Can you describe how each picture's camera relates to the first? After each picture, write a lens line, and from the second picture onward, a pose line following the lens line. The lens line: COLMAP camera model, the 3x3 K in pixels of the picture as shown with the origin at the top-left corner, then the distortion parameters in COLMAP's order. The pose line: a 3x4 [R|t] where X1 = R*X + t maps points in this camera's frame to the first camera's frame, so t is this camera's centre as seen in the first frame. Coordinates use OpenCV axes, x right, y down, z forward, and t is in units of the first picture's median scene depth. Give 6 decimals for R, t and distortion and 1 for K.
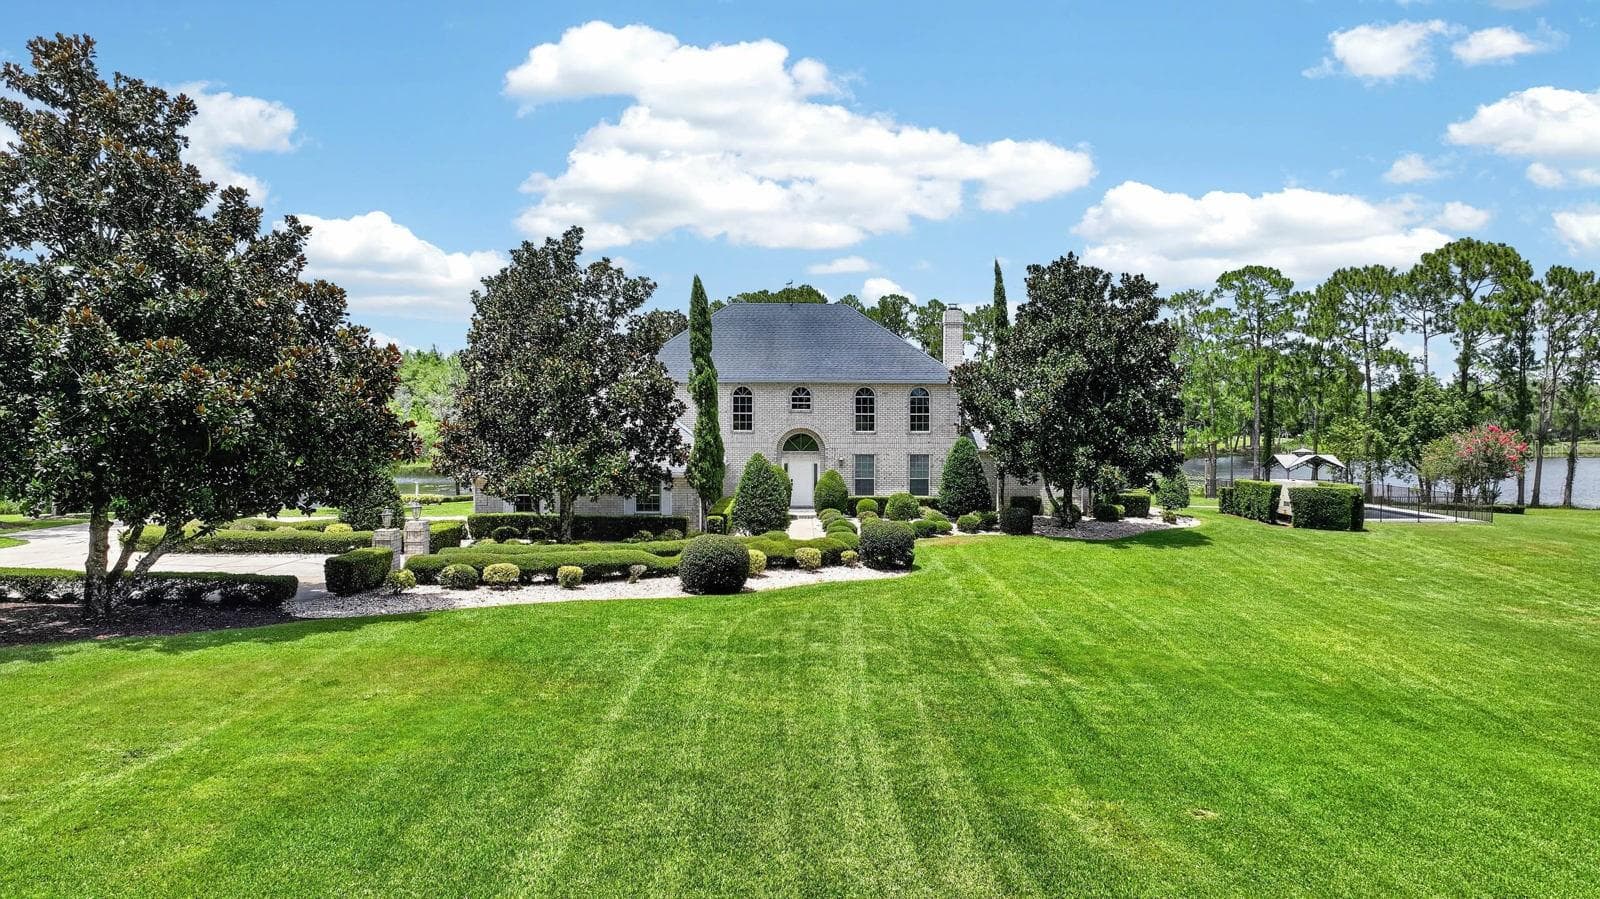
lens RADIAL K [[1105.5, 0, 806.2], [0, 1105.5, 445.2], [0, 0, 1]] dist [-0.001906, 0.008703]
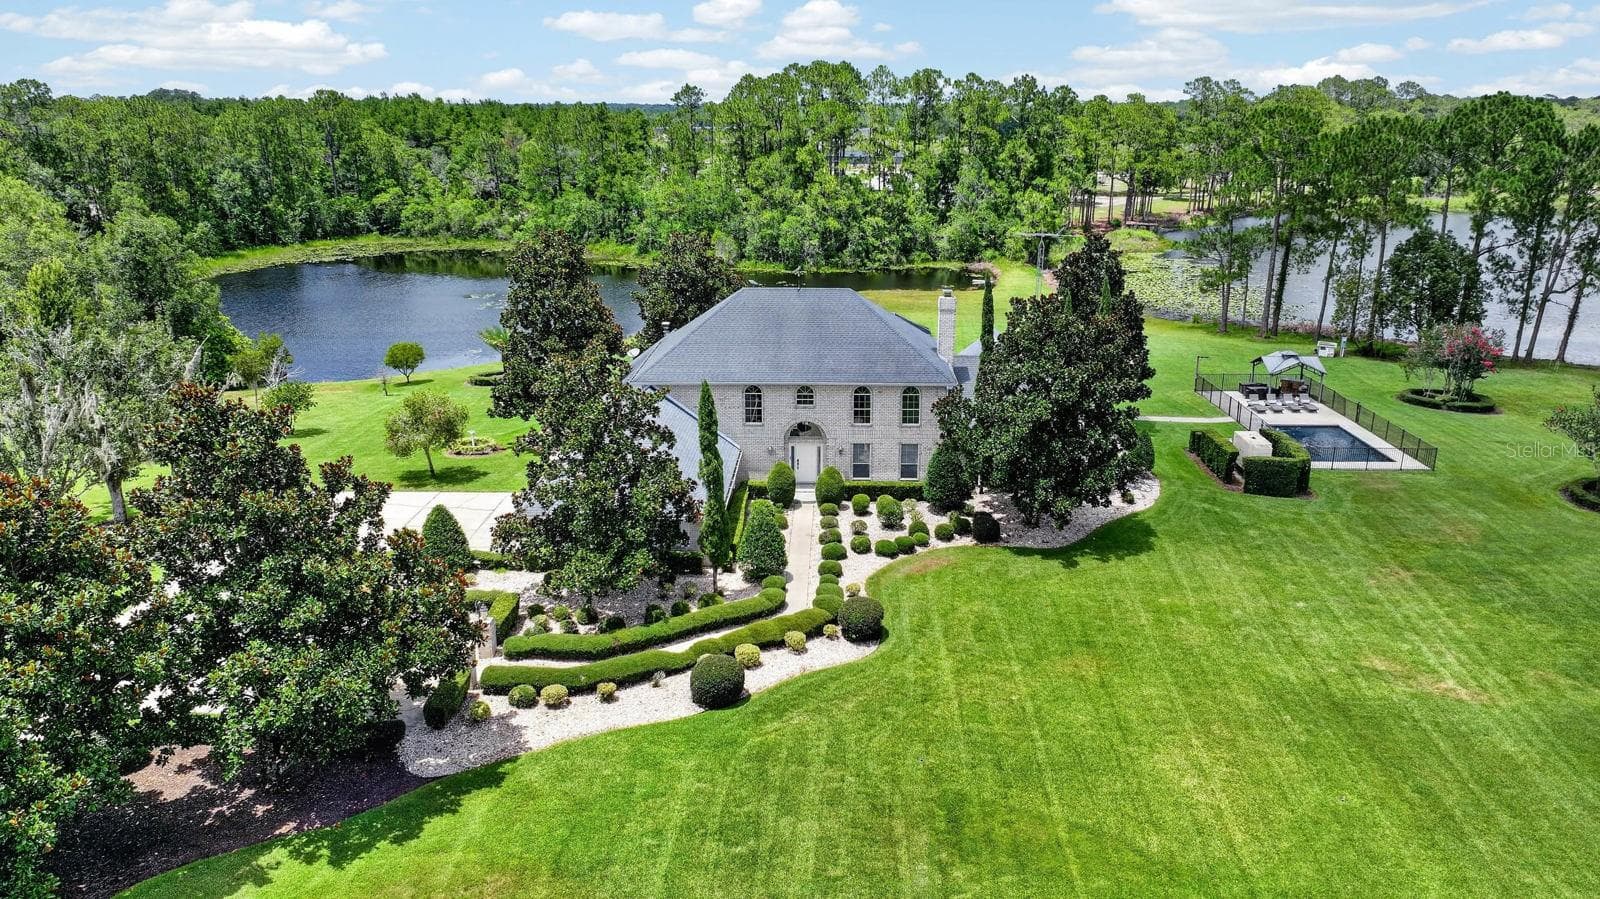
lens RADIAL K [[1105.5, 0, 806.2], [0, 1105.5, 445.2], [0, 0, 1]] dist [-0.001906, 0.008703]
pose [[0.999238, 0.006240, -0.038523, 0.040682], [0.004286, 0.963615, 0.267261, -0.298512], [0.038789, -0.267222, 0.962854, -0.097929]]
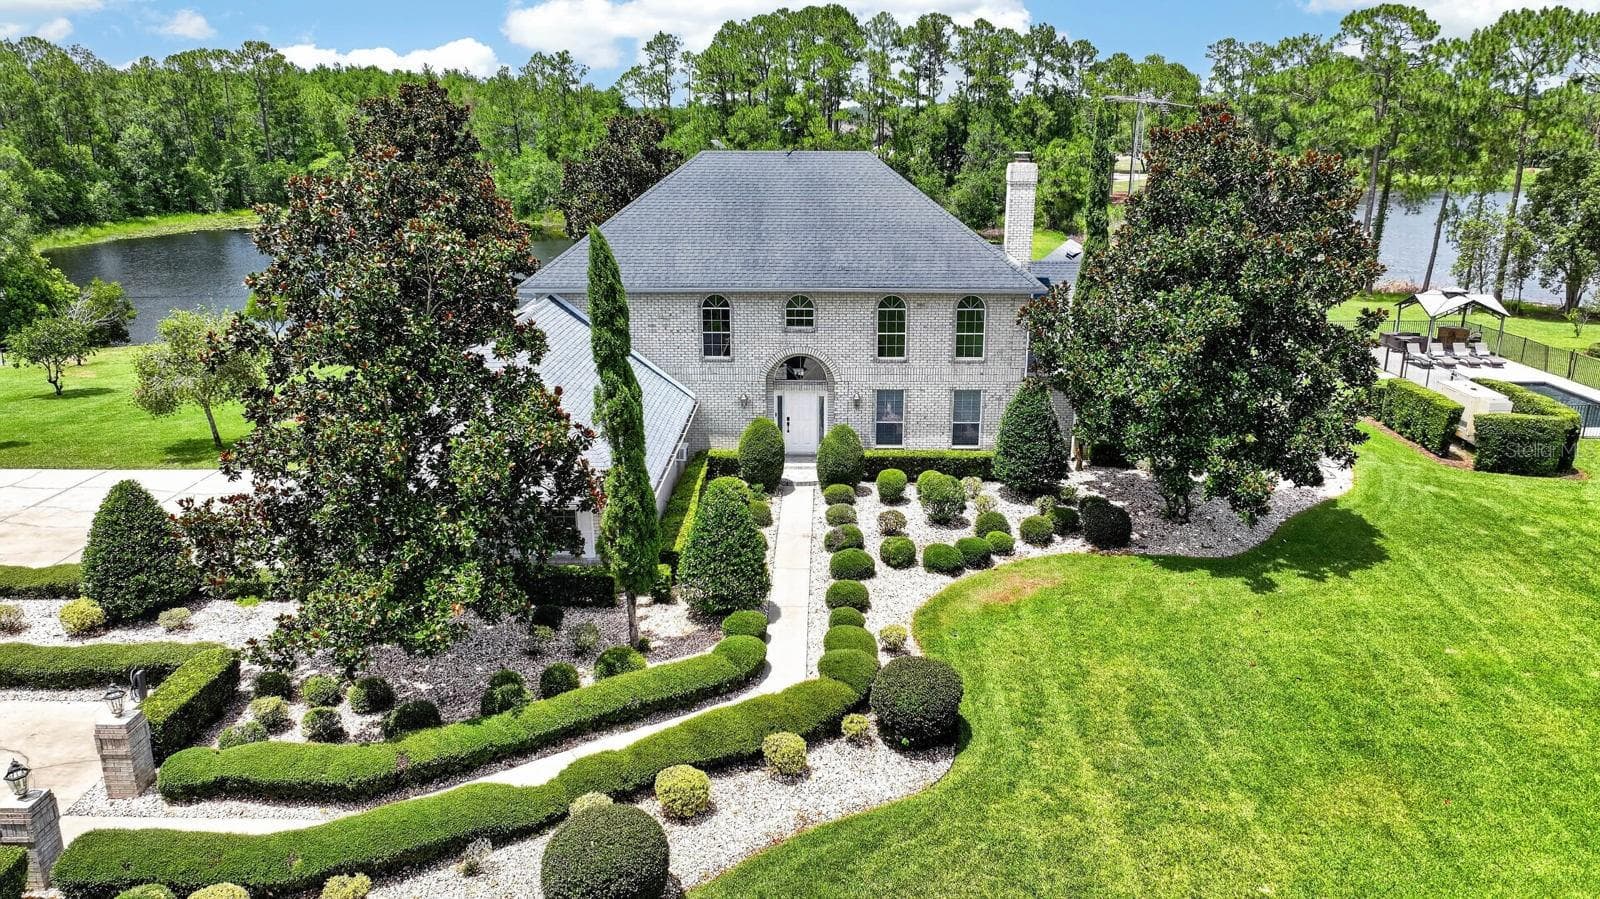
lens RADIAL K [[1105.5, 0, 806.2], [0, 1105.5, 445.2], [0, 0, 1]] dist [-0.001906, 0.008703]
pose [[0.999589, 0.004290, -0.028358, 0.019856], [0.003292, 0.965053, 0.262035, -0.145698], [0.028491, -0.262021, 0.964642, 0.309922]]
